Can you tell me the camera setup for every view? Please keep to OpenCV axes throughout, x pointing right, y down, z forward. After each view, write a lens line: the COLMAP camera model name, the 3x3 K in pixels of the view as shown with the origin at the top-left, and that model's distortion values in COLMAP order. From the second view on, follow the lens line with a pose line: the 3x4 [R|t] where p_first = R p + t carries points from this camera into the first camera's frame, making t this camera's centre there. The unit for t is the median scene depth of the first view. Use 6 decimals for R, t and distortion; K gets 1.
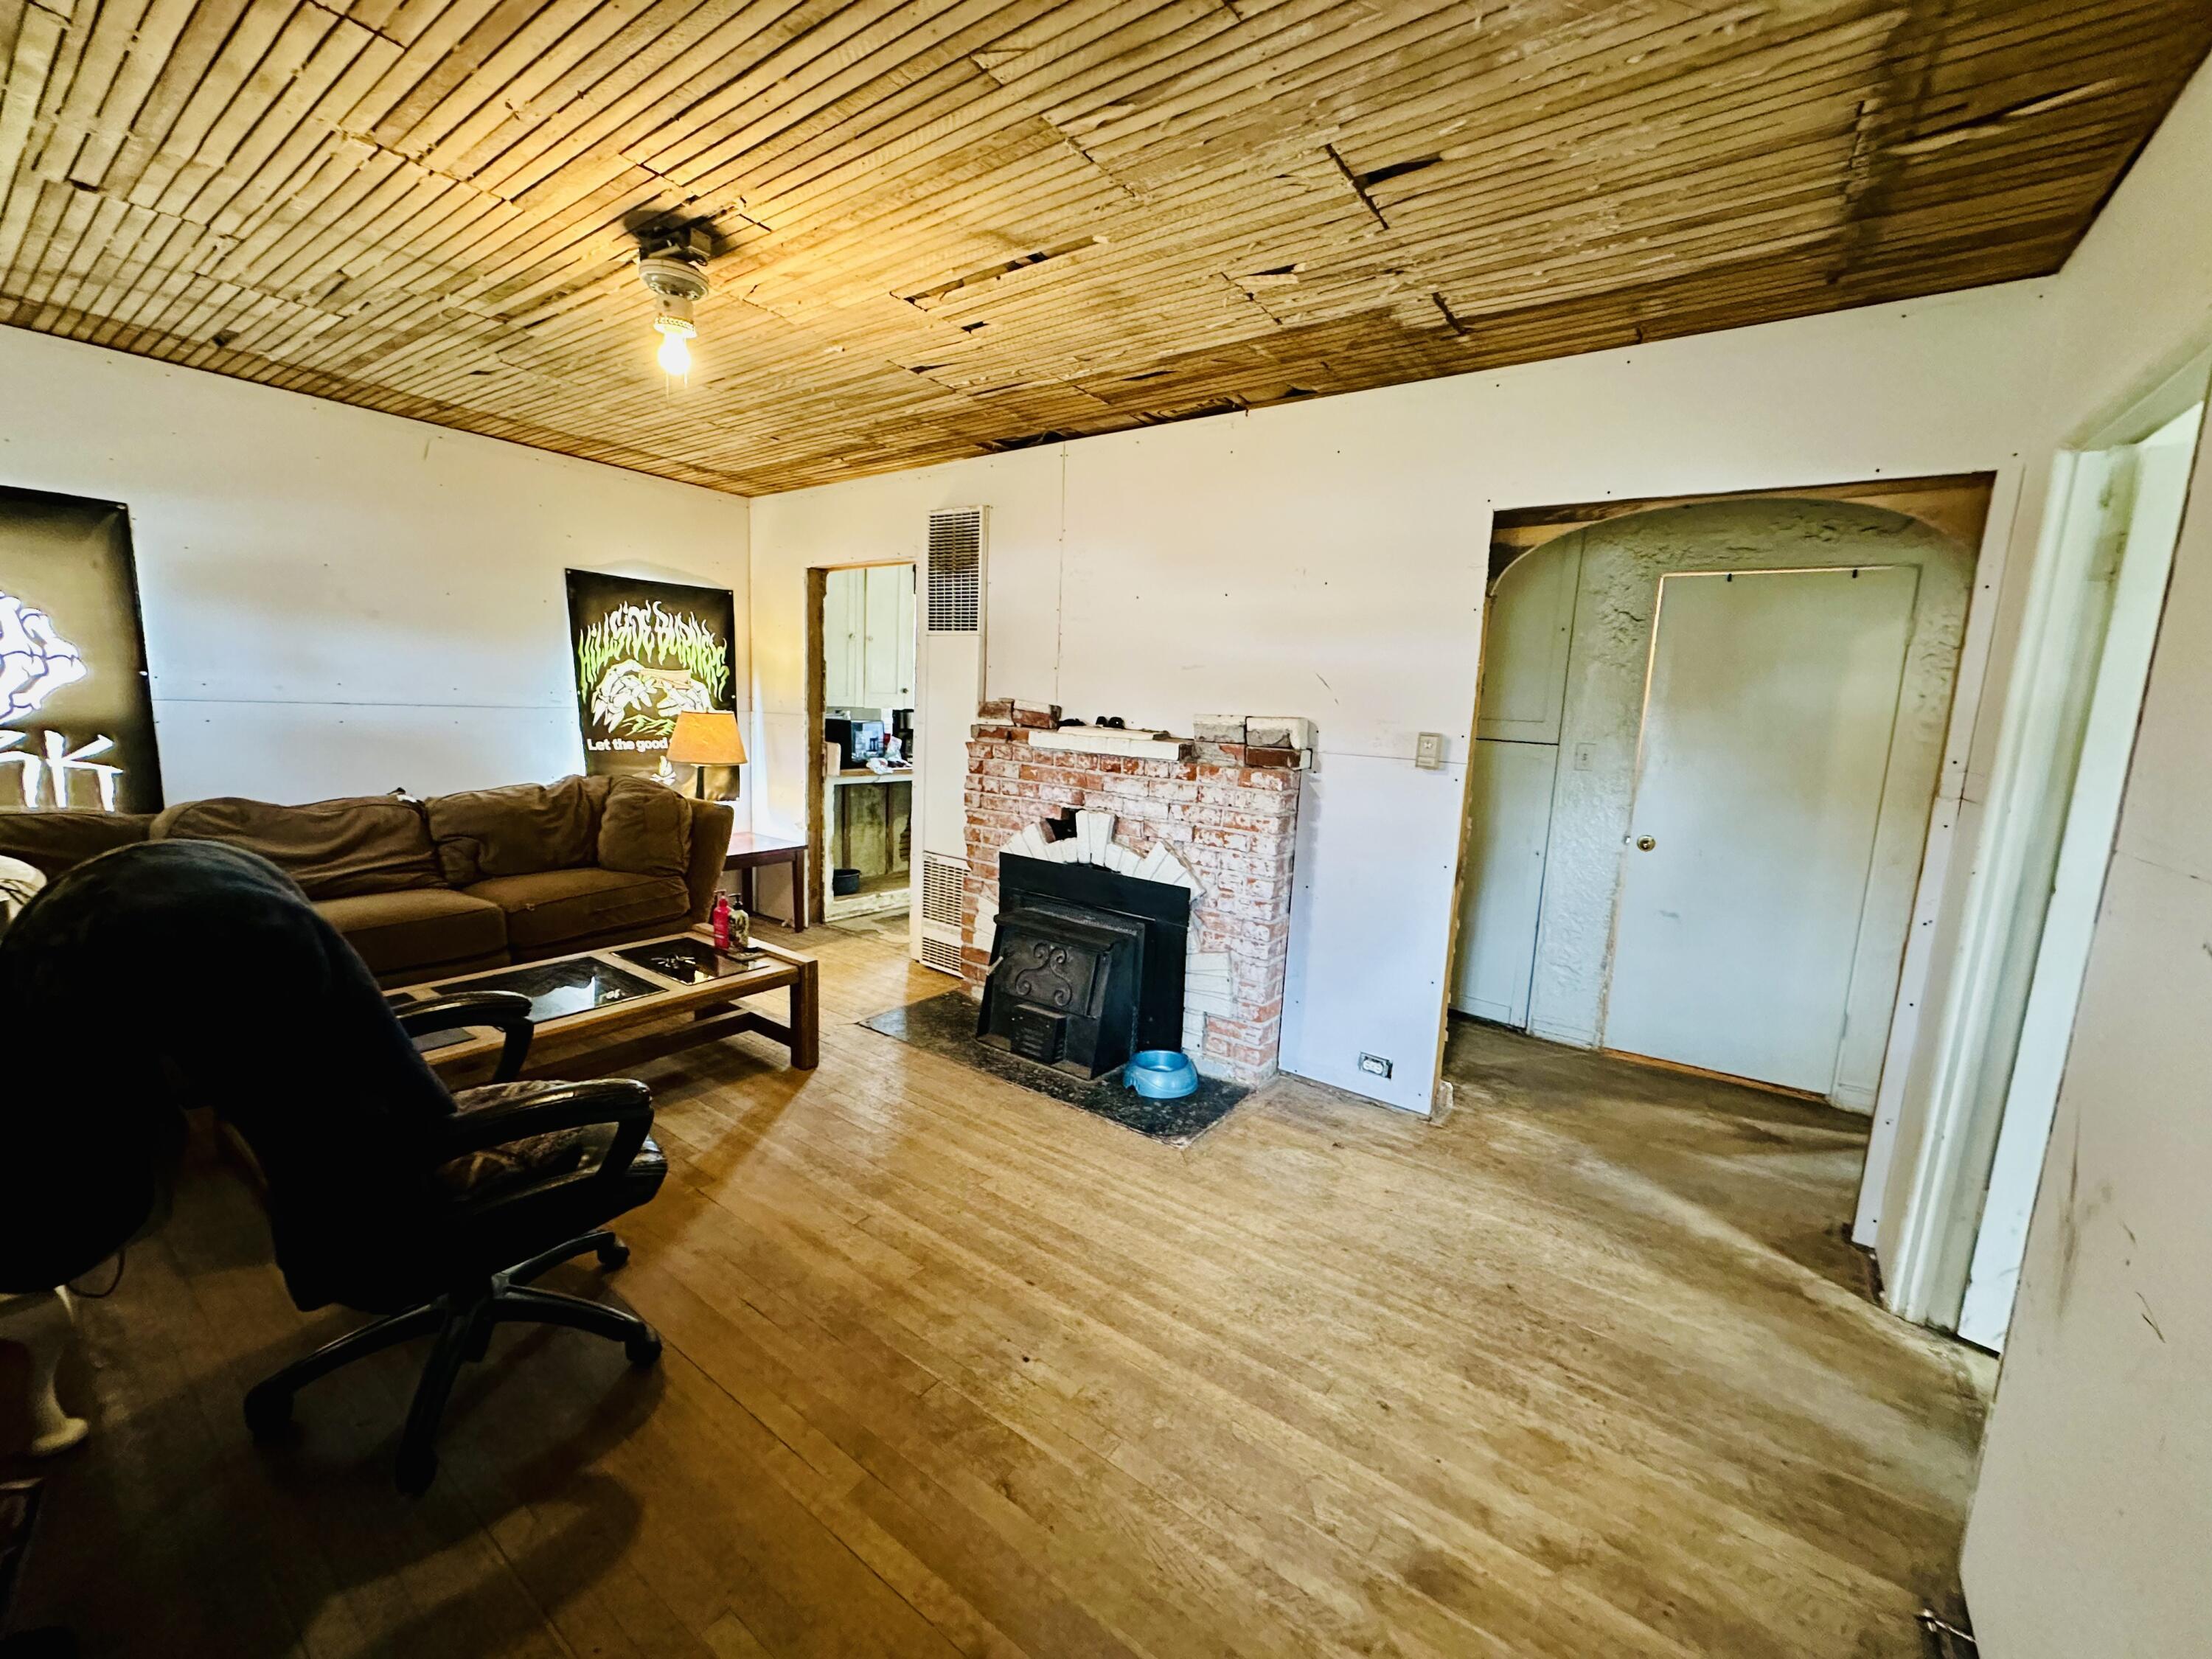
lens RADIAL K [[879.3, 0, 1102.8], [0, 879.3, 829.1], [0, 0, 1]] dist [-0.004740, 0.000391]
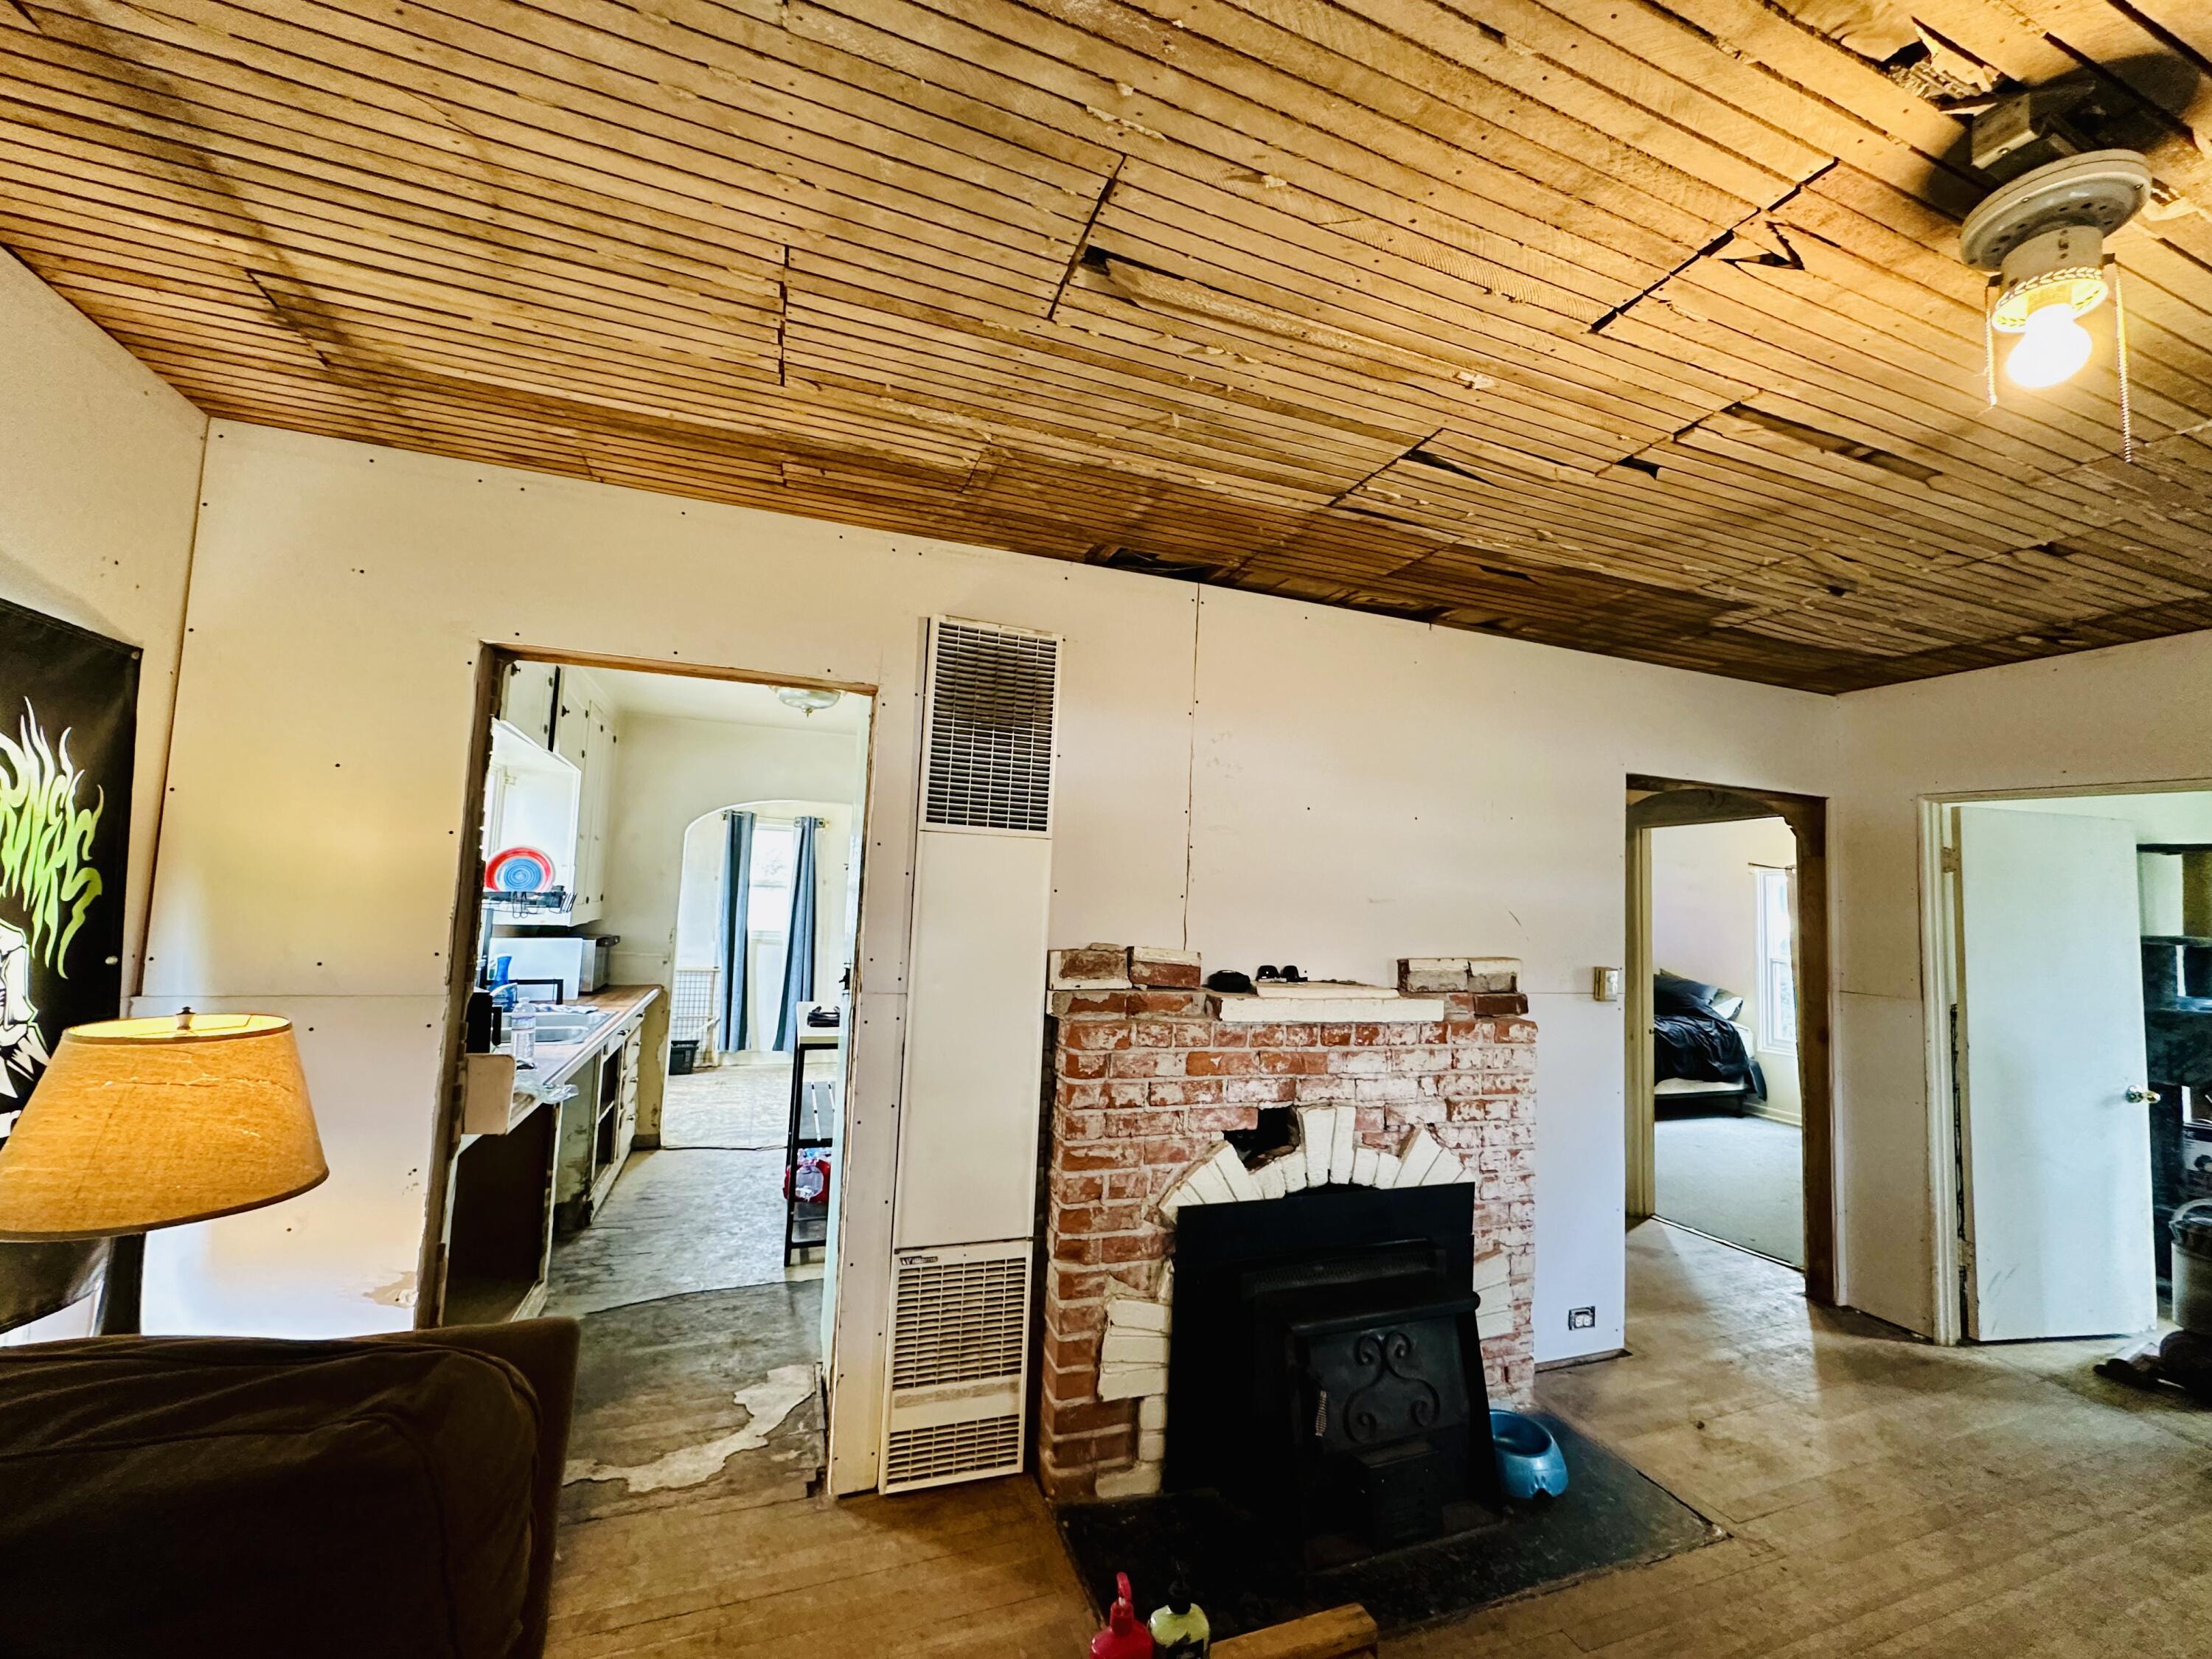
lens RADIAL K [[879.3, 0, 1107.1], [0, 879.3, 828.4], [0, 0, 1]] dist [-0.004740, 0.000391]
pose [[0.556734, 0.040632, 0.829697, -0.702119], [0.105335, 0.987287, -0.119030, -0.175182], [-0.823986, 0.153664, 0.545376, 0.735633]]
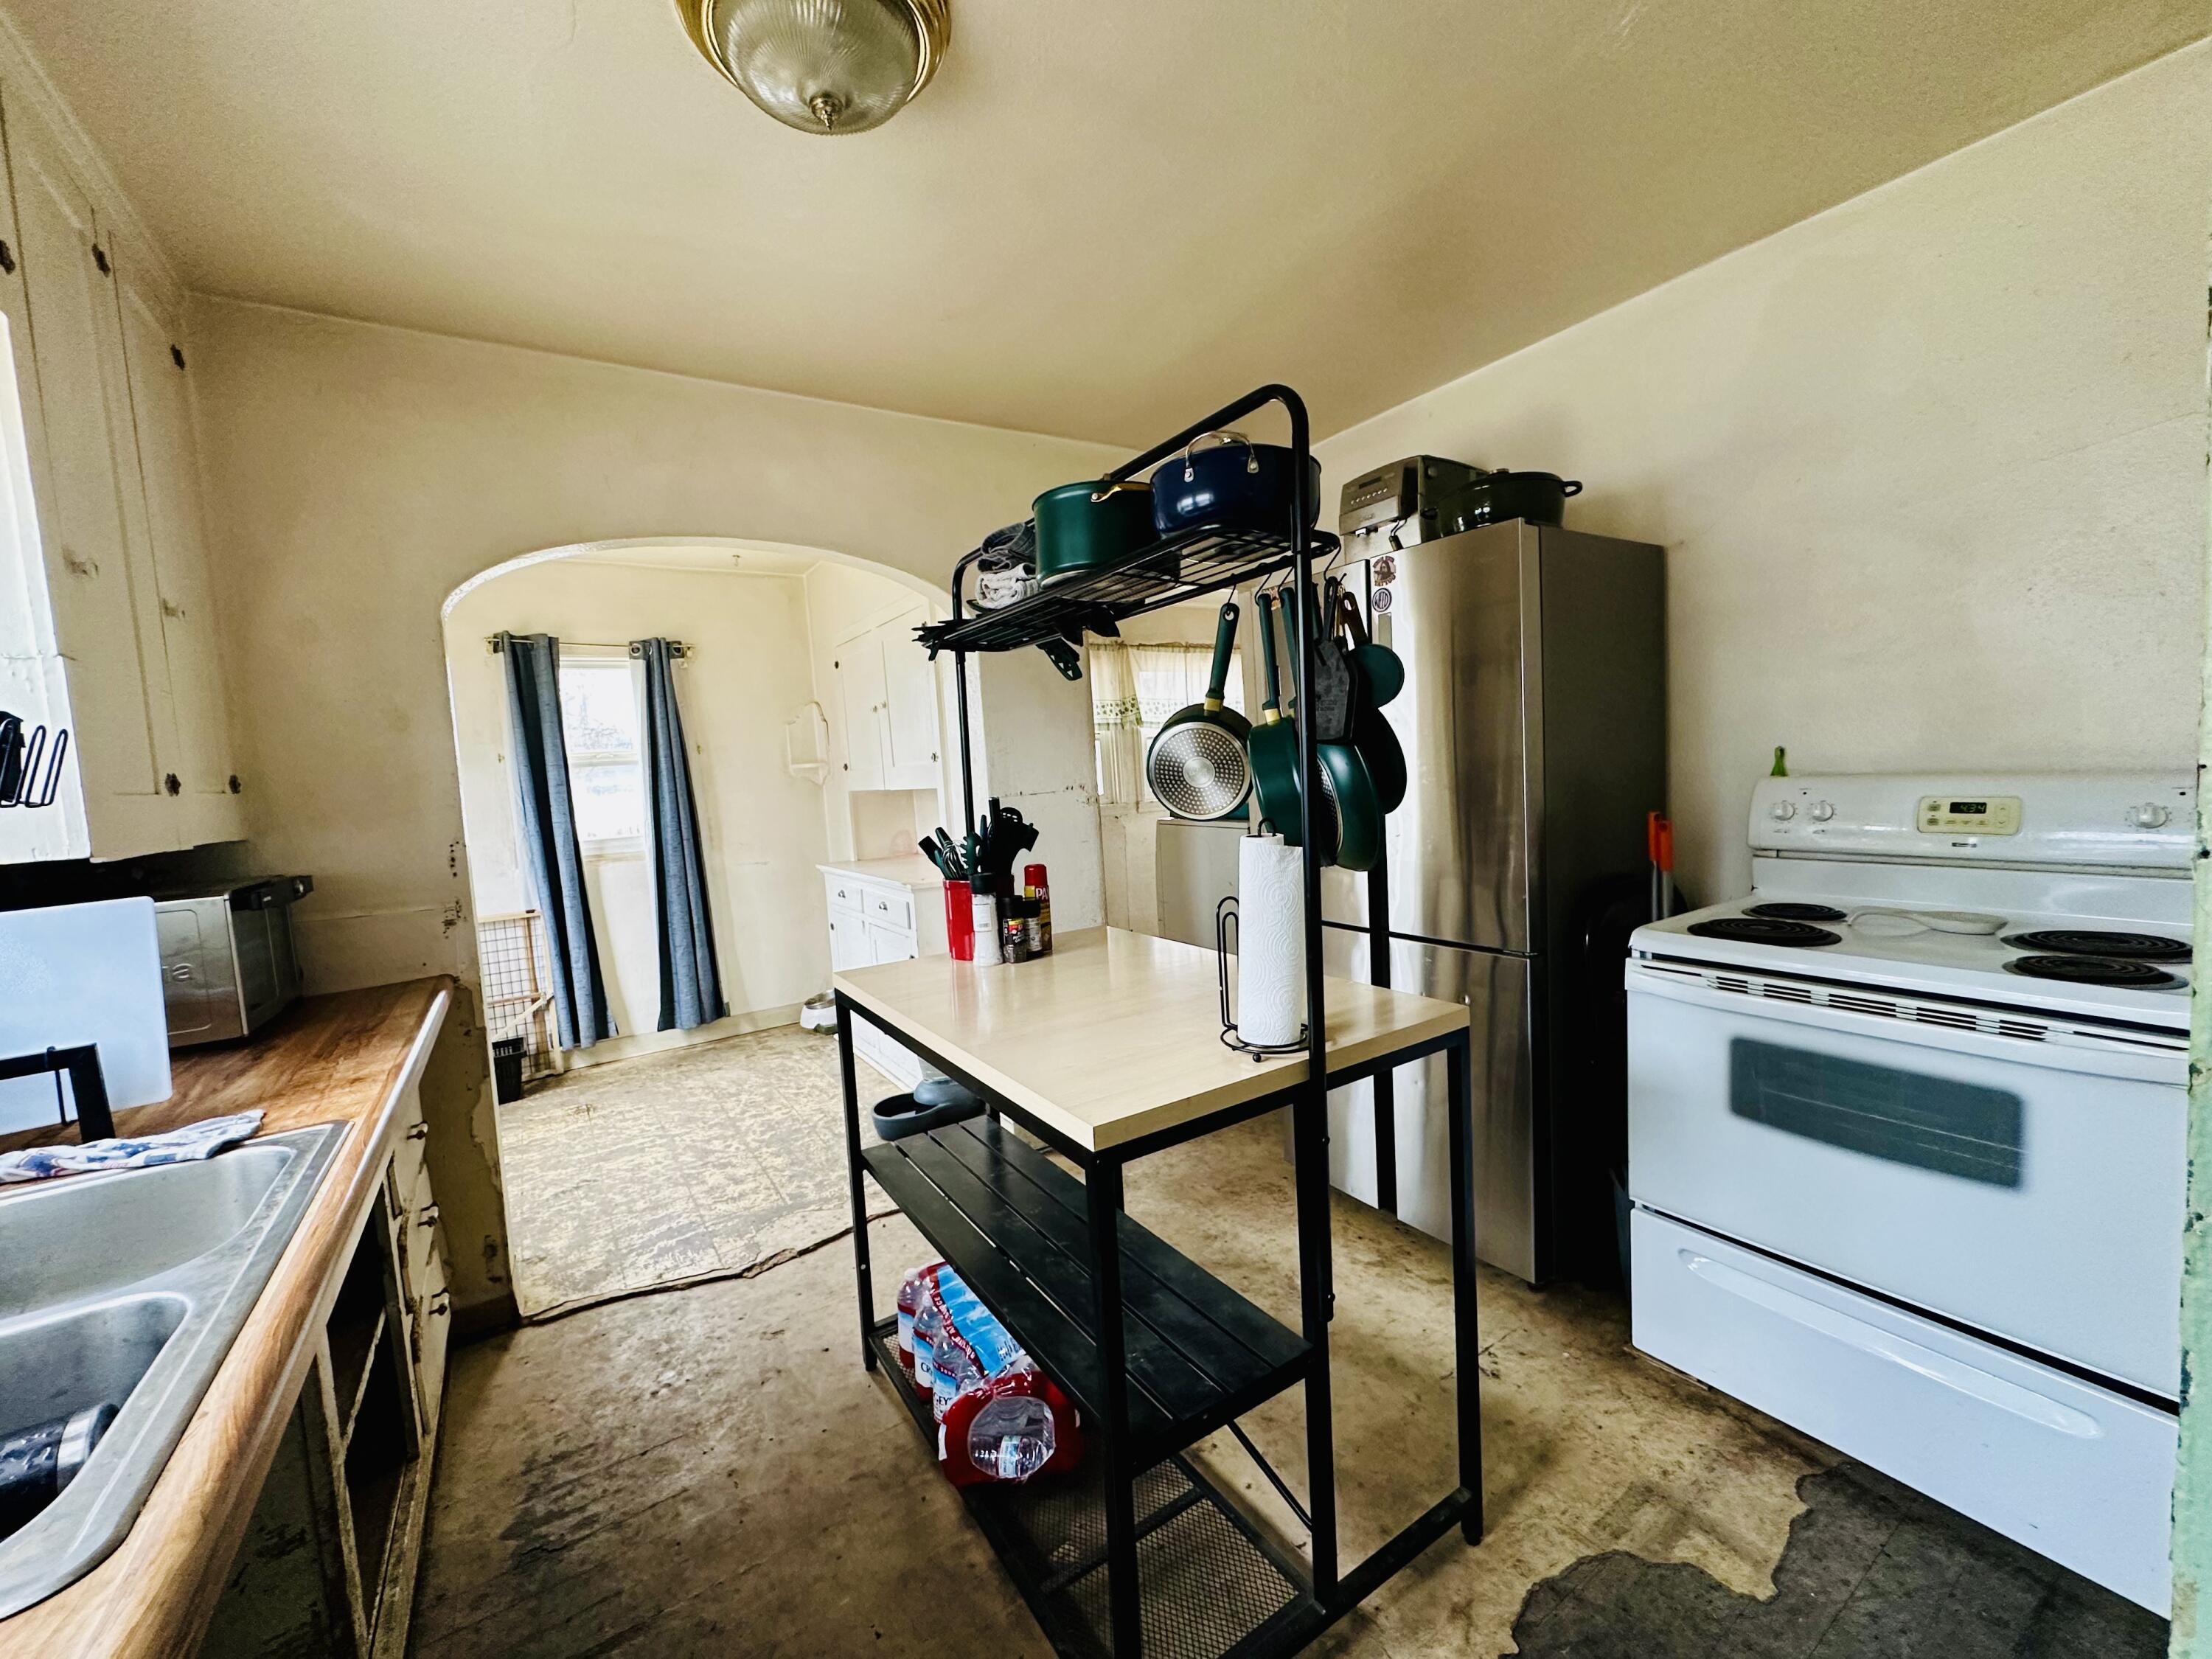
lens RADIAL K [[879.3, 0, 1109.0], [0, 879.3, 829.8], [0, 0, 1]] dist [-0.004740, 0.000391]
pose [[0.351790, -0.133178, 0.926557, -0.594338], [0.208639, 0.976083, 0.061081, -0.184819], [-0.912531, 0.171828, 0.371163, 0.938531]]
